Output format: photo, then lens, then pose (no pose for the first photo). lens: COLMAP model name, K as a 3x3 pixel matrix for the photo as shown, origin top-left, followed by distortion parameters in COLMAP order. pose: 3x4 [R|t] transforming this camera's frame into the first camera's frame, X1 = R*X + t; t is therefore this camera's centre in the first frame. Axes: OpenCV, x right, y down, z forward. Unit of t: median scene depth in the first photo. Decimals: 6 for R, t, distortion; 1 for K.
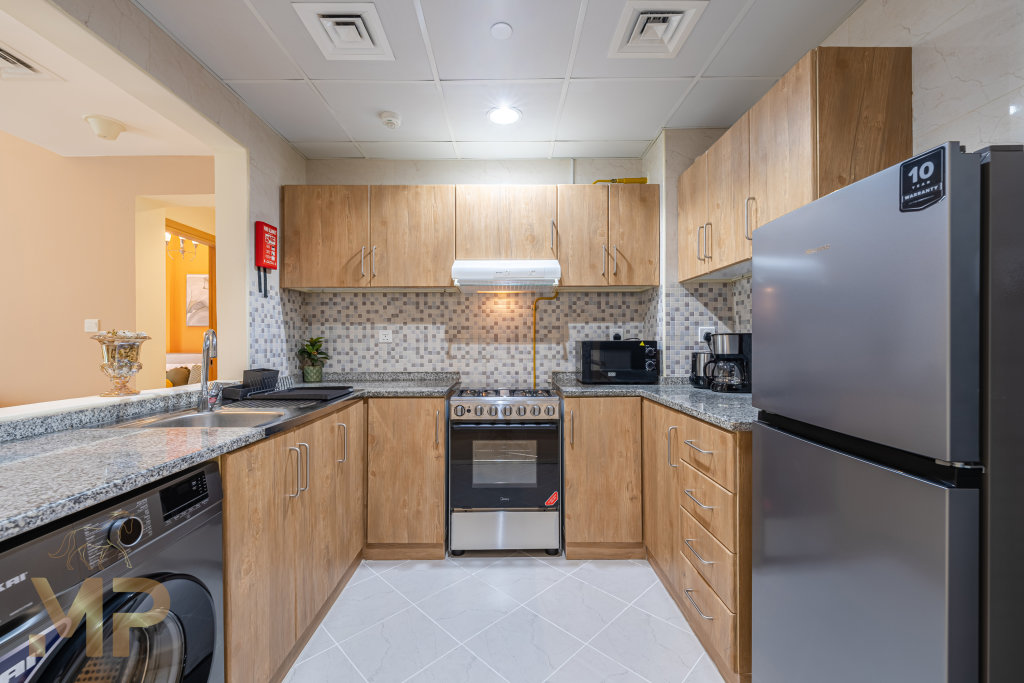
lens RADIAL K [[415.7, 0, 508.1], [0, 415.7, 351.3], [0, 0, 1]] dist [0.000367, -0.000125]
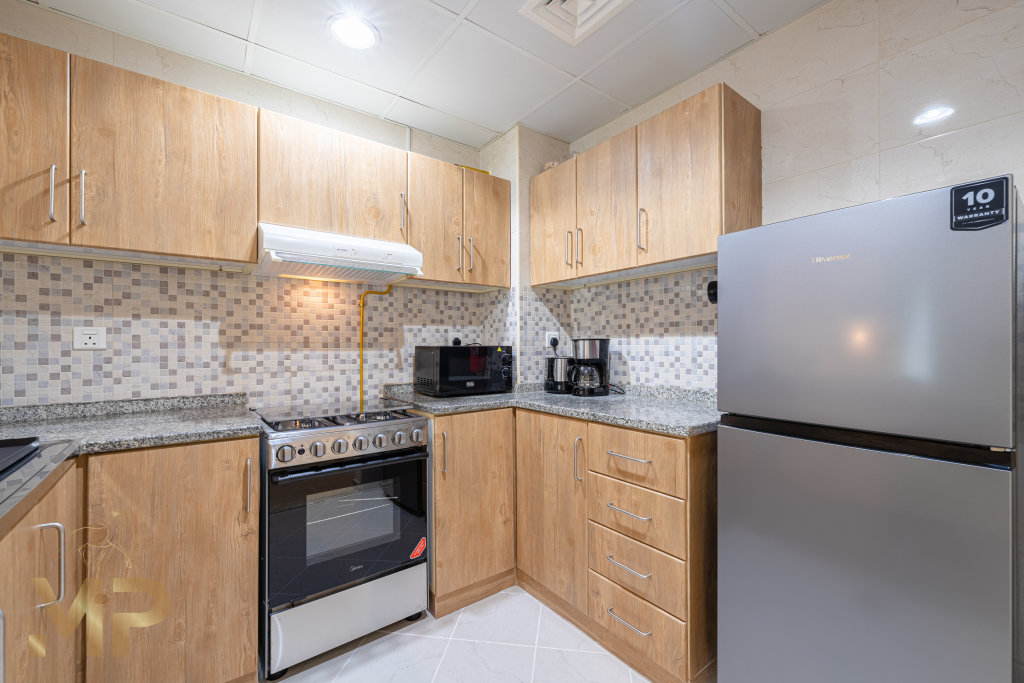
lens RADIAL K [[415.7, 0, 508.1], [0, 415.7, 351.3], [0, 0, 1]] dist [0.000367, -0.000125]
pose [[0.800118, -0.006639, 0.599807, -0.210203], [0.015543, 0.999832, -0.009668, -0.004414], [-0.599642, 0.017059, 0.800087, 0.249396]]
